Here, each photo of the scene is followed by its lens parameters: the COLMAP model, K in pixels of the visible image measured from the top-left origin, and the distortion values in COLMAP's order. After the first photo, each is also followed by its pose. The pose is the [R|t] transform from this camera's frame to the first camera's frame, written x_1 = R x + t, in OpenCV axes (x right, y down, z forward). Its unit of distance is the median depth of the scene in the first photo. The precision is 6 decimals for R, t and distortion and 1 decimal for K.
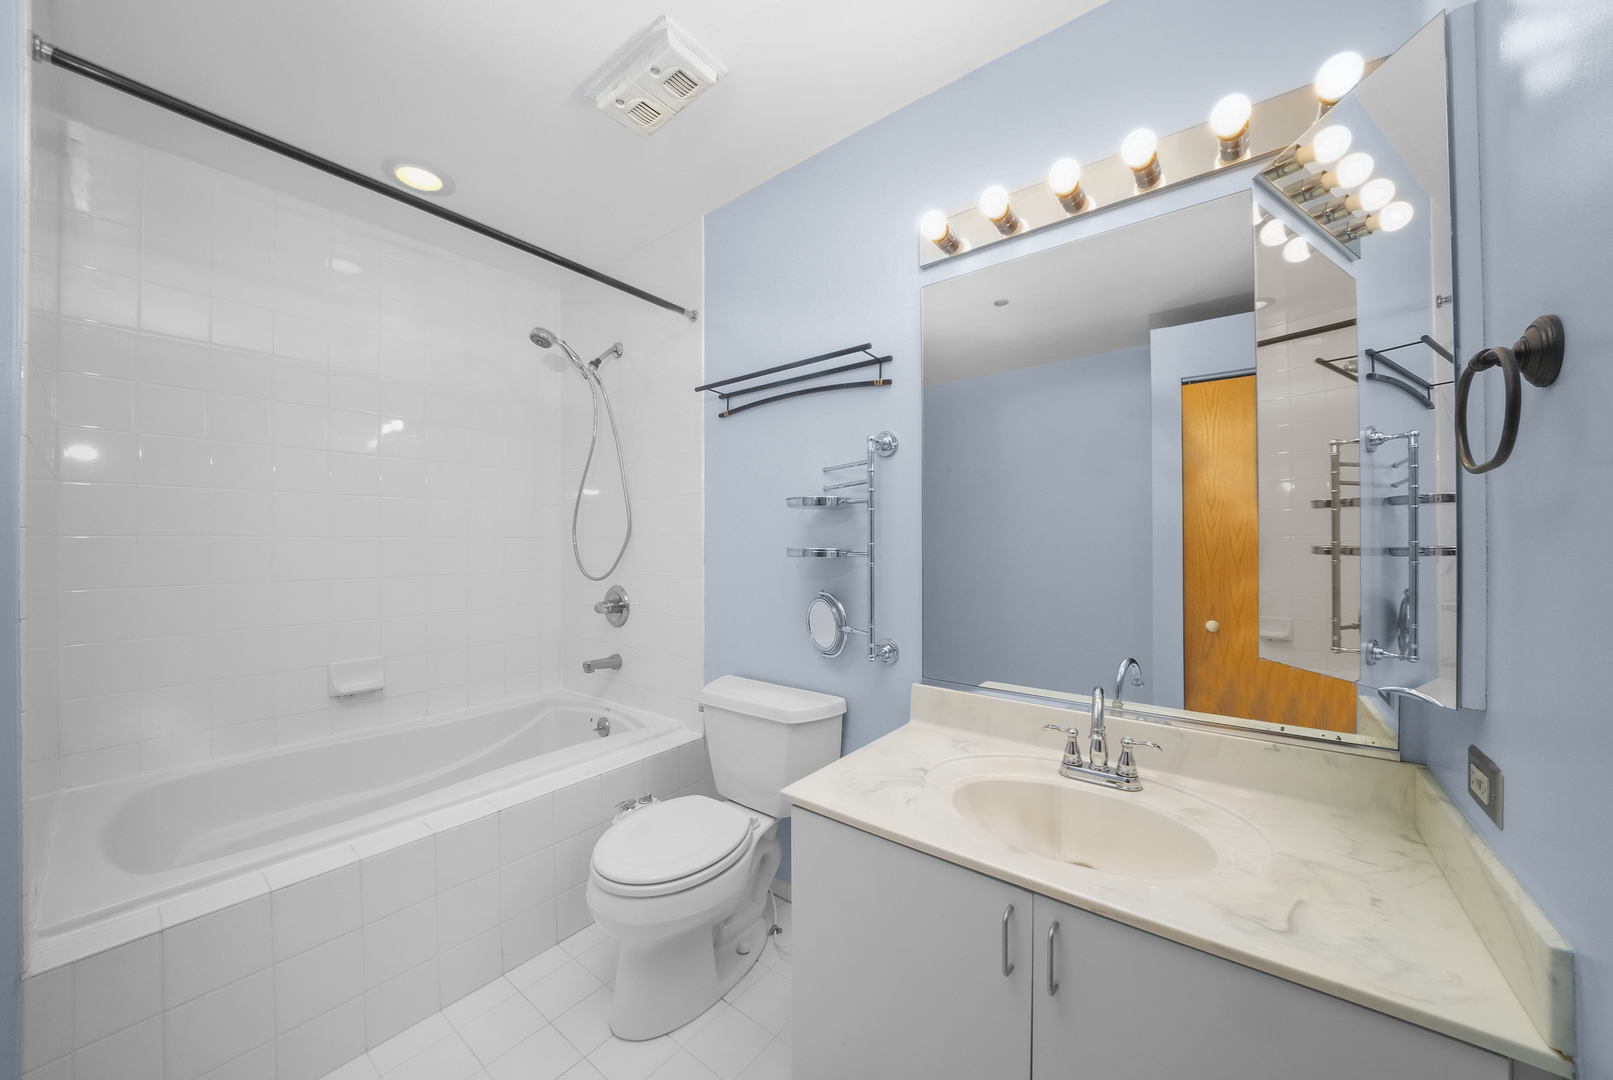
lens RADIAL K [[566.0, 0, 811.3], [0, 566.0, 553.4], [0, 0, 1]] dist [-0.022004, -0.000061]
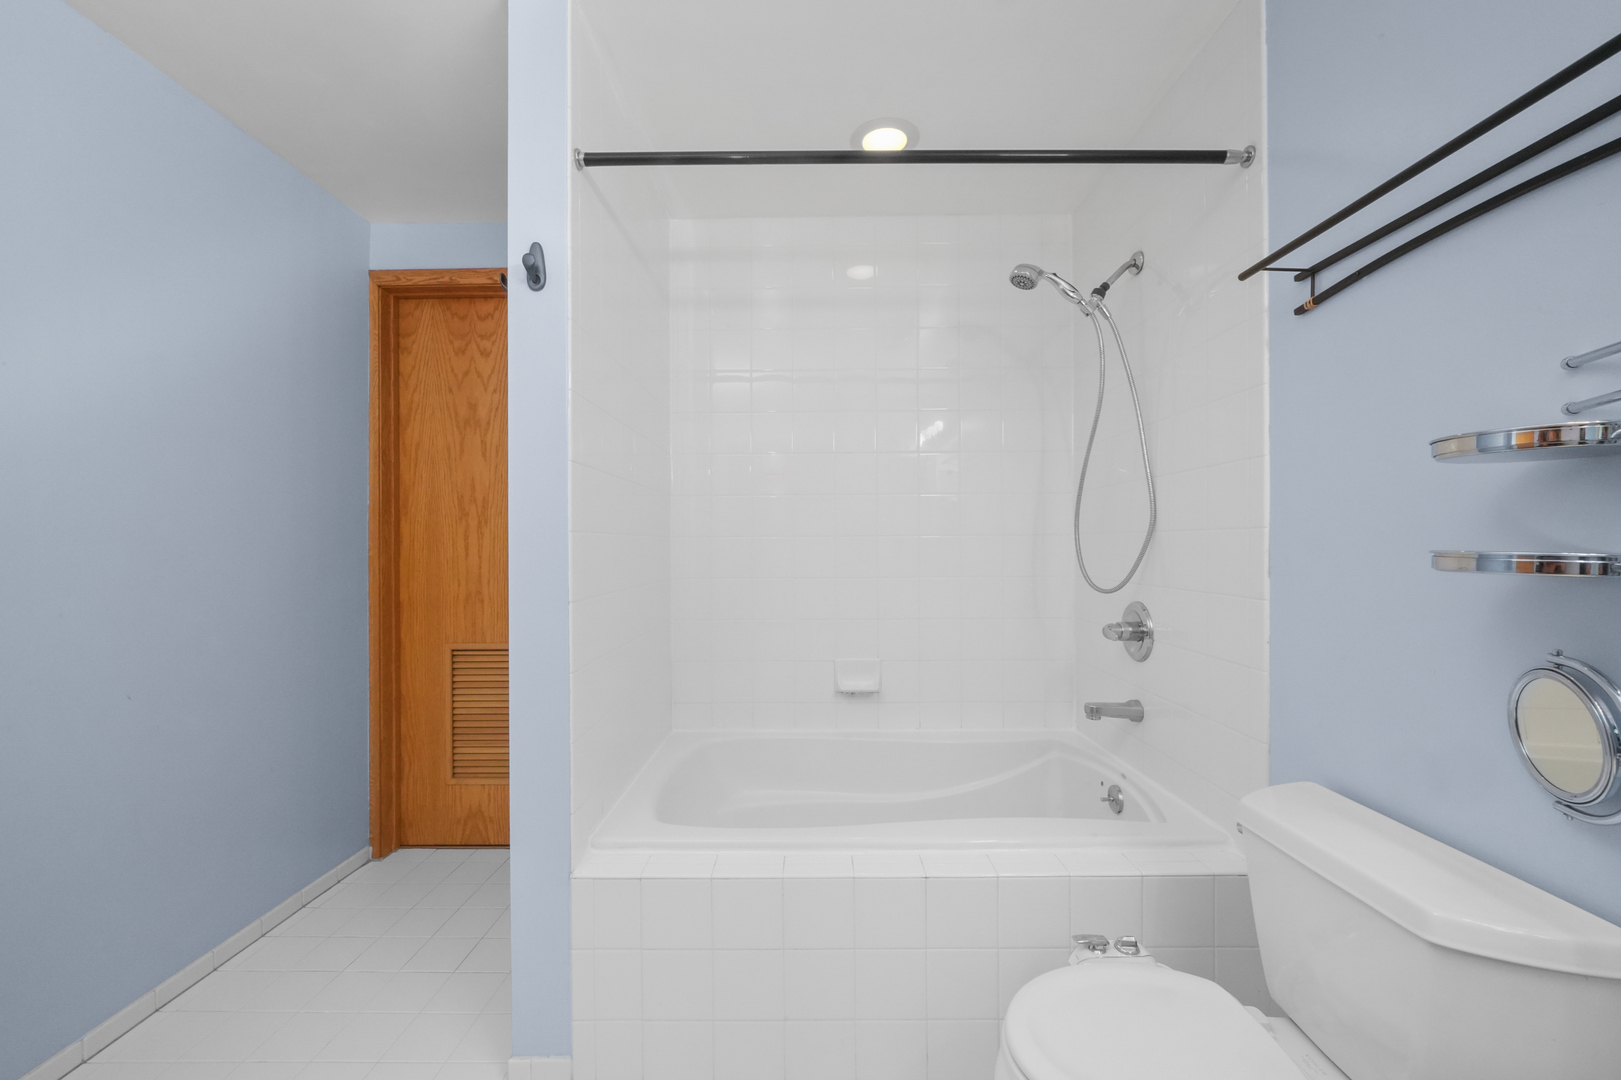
lens RADIAL K [[642.3, 0, 813.1], [0, 642.3, 547.1], [0, 0, 1]] dist [-0.004258, 0.000350]
pose [[0.598686, 0.003195, -0.800978, 0.057808], [-0.009476, 0.999950, -0.003095, -0.004896], [0.800928, 0.009443, 0.598686, 0.236168]]
